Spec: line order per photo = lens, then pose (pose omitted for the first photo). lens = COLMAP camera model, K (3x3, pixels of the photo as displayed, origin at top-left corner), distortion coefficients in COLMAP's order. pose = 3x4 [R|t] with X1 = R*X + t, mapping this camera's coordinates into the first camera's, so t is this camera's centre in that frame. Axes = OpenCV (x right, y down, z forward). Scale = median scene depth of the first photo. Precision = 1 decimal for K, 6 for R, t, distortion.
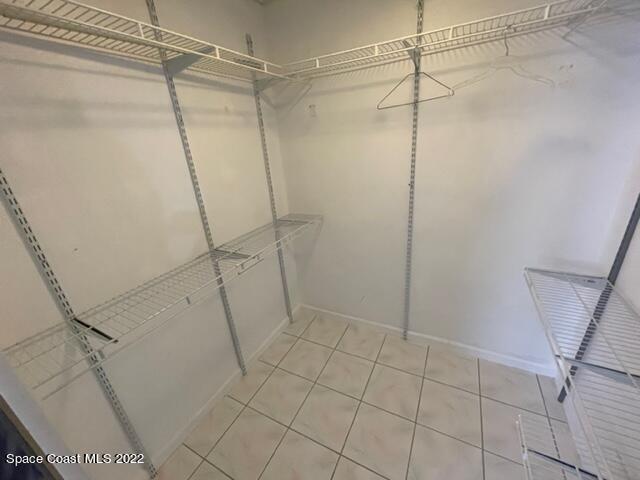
lens RADIAL K [[258.5, 0, 317.0], [0, 258.5, 244.4], [0, 0, 1]] dist [-0.006191, -0.000202]
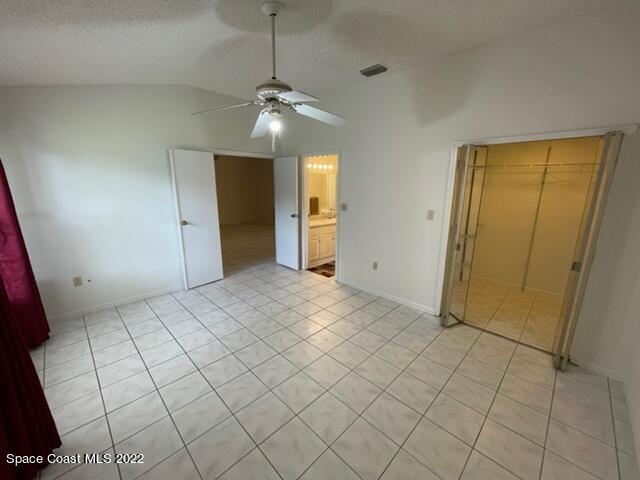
lens RADIAL K [[258.5, 0, 320.2], [0, 258.5, 241.0], [0, 0, 1]] dist [-0.006191, -0.000202]
pose [[0.951042, 0.152454, -0.268844, -0.788424], [-0.188470, 0.975493, -0.113541, 0.609249], [0.244946, 0.158651, 0.956468, -1.581464]]
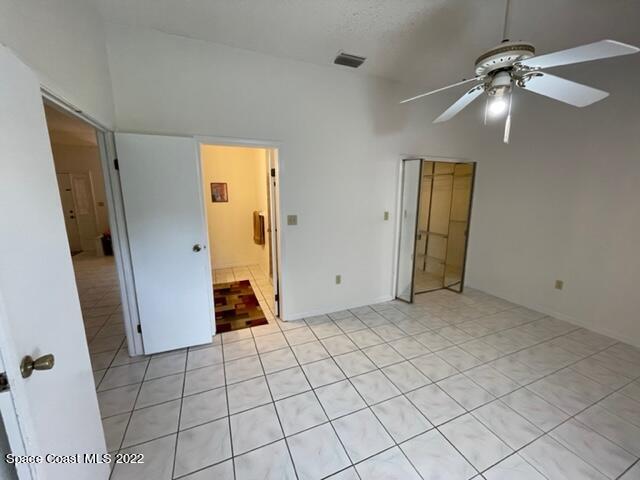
lens RADIAL K [[258.5, 0, 318.6], [0, 258.5, 242.1], [0, 0, 1]] dist [-0.006191, -0.000202]
pose [[0.633297, -0.064821, 0.771189, -2.534662], [0.233990, 0.965886, -0.110966, 0.380677], [-0.737688, 0.250726, 0.626860, -0.518556]]
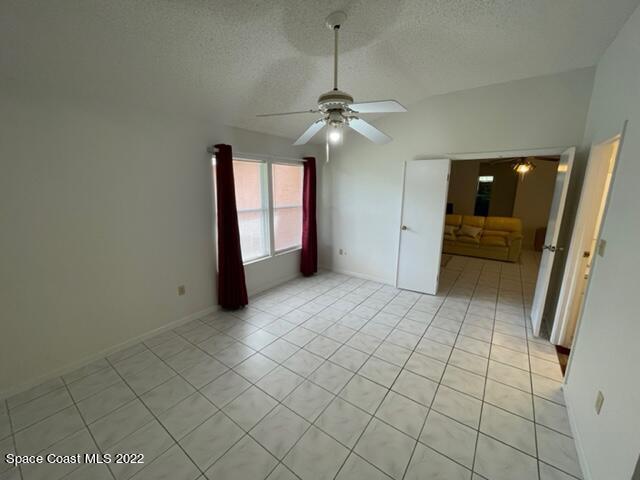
lens RADIAL K [[258.5, 0, 318.0], [0, 258.5, 239.3], [0, 0, 1]] dist [-0.006191, -0.000202]
pose [[-0.157009, 0.273089, -0.949089, -0.072743], [-0.354092, 0.881550, 0.312233, 0.049793], [0.921937, 0.385088, -0.041713, -0.366676]]
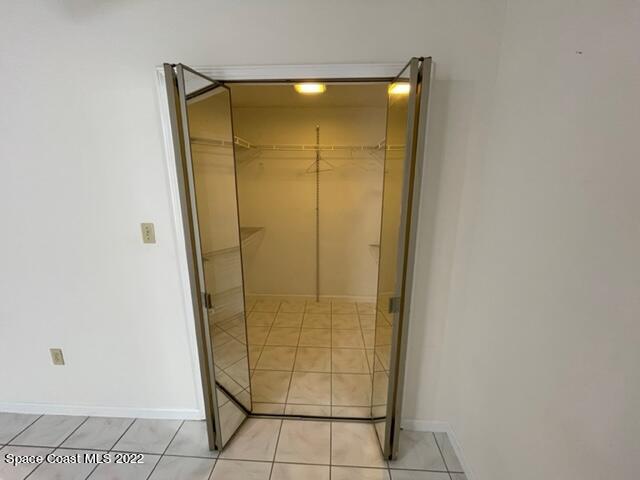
lens RADIAL K [[258.5, 0, 319.7], [0, 258.5, 238.6], [0, 0, 1]] dist [-0.006191, -0.000202]
pose [[0.904069, -0.009724, 0.427276, -0.418176], [0.081646, 0.985259, -0.150330, 0.262459], [-0.419516, 0.170794, 0.891536, -0.650999]]
